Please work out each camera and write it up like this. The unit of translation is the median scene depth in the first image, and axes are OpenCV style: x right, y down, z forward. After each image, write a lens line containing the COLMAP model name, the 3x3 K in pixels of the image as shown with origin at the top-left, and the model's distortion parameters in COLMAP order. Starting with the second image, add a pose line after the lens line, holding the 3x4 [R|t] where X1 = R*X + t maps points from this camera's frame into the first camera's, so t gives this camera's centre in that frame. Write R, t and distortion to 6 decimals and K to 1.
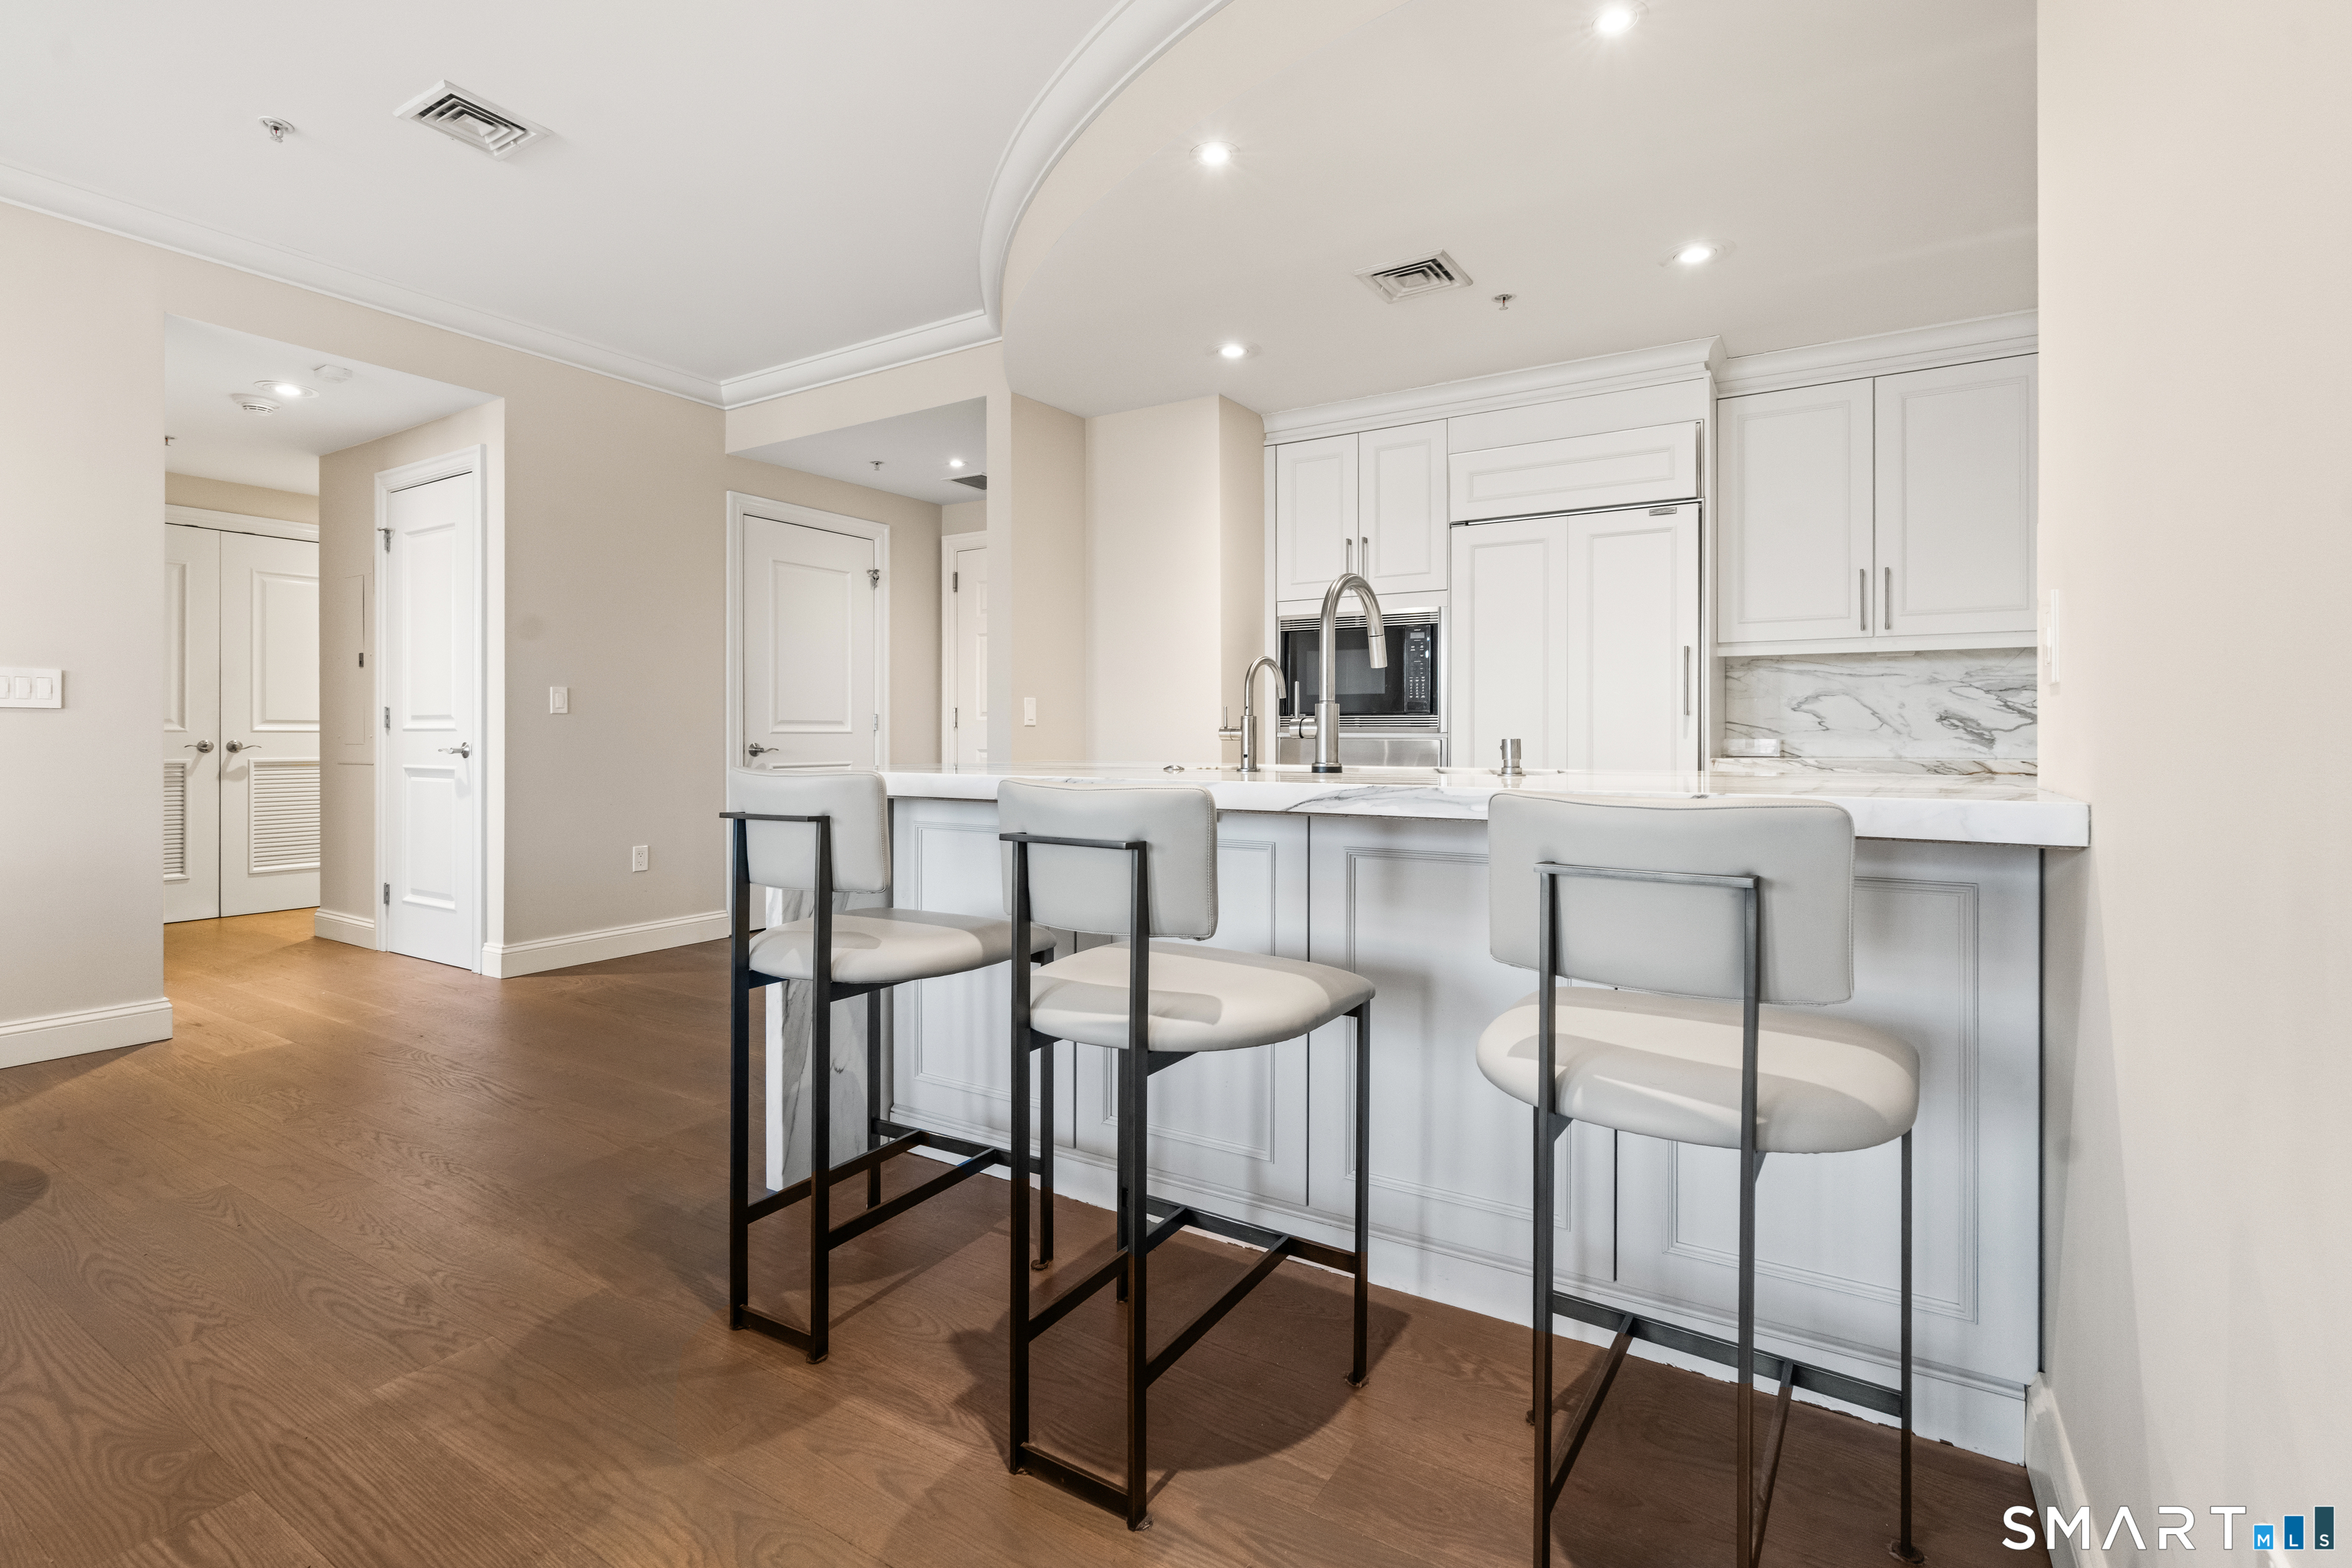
lens RADIAL K [[1086.0, 0, 1162.8], [0, 1086.0, 739.3], [0, 0, 1]] dist [0.002116, 0.000321]
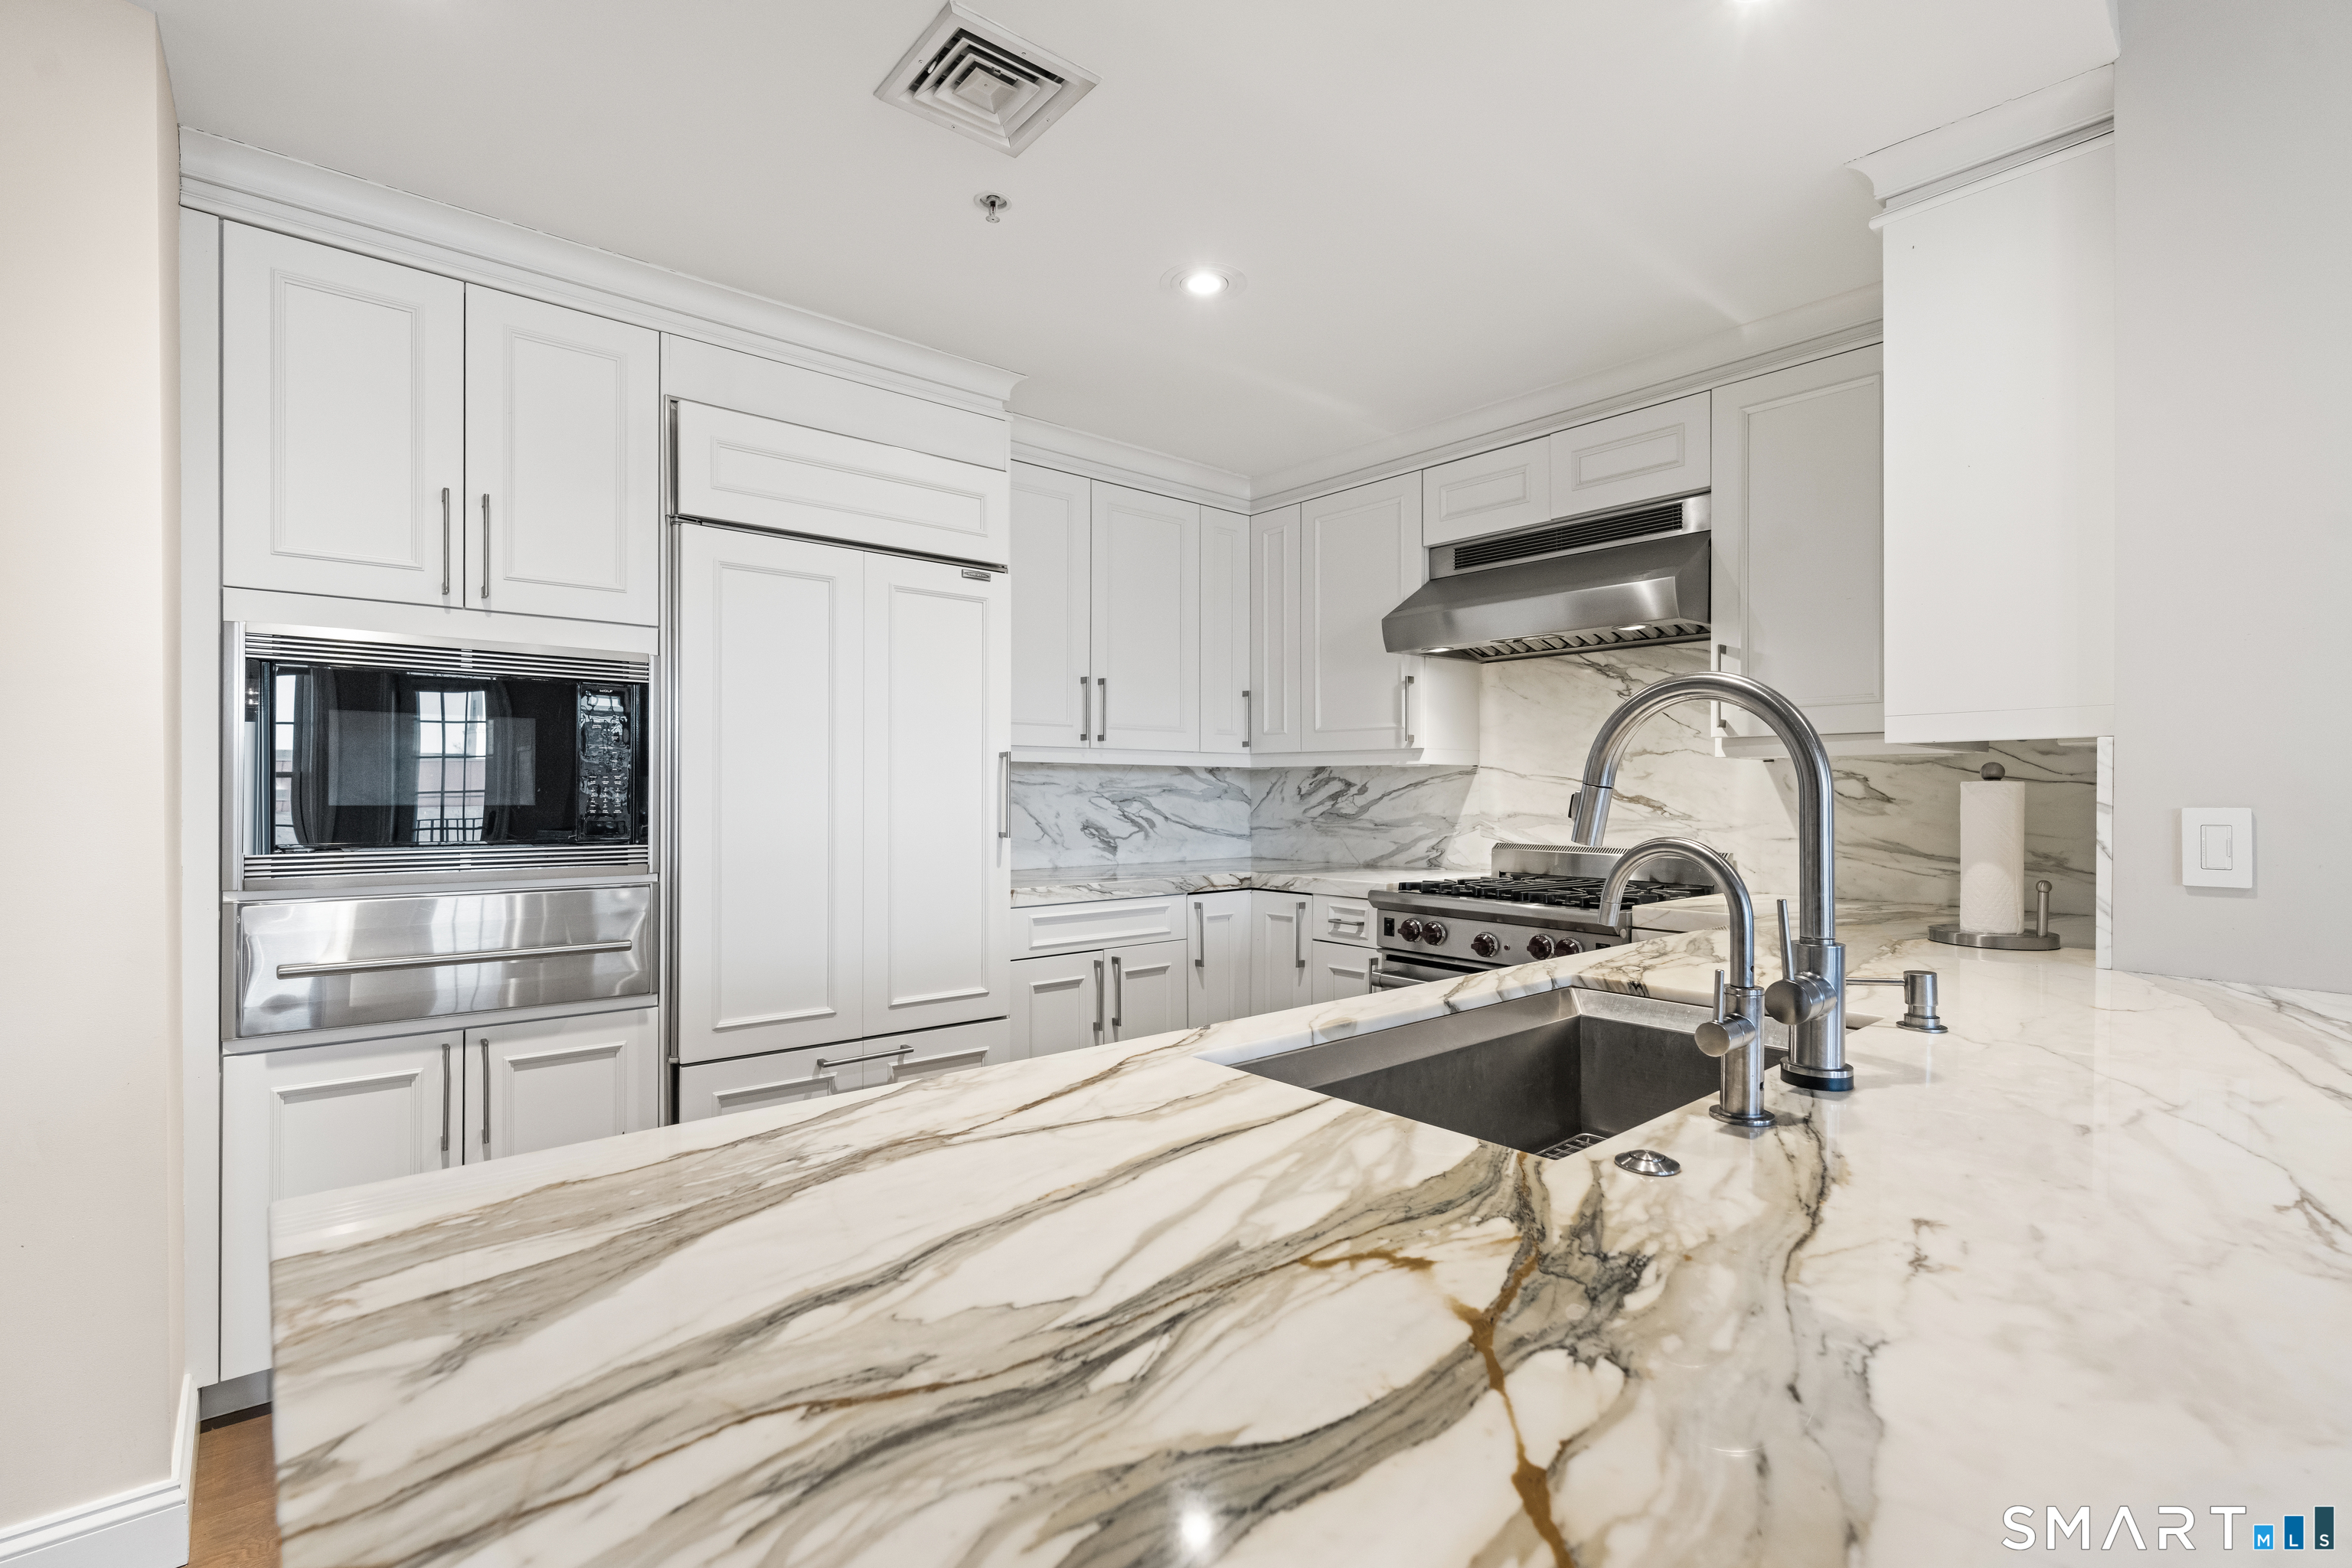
lens RADIAL K [[1070.2, 0, 1167.5], [0, 1070.2, 798.1], [0, 0, 1]] dist [0.001323, 0.000379]
pose [[0.308520, -0.008293, 0.951182, -0.226890], [-0.001163, 0.999958, 0.009096, -0.058207], [-0.951217, -0.003912, 0.308498, 0.633684]]
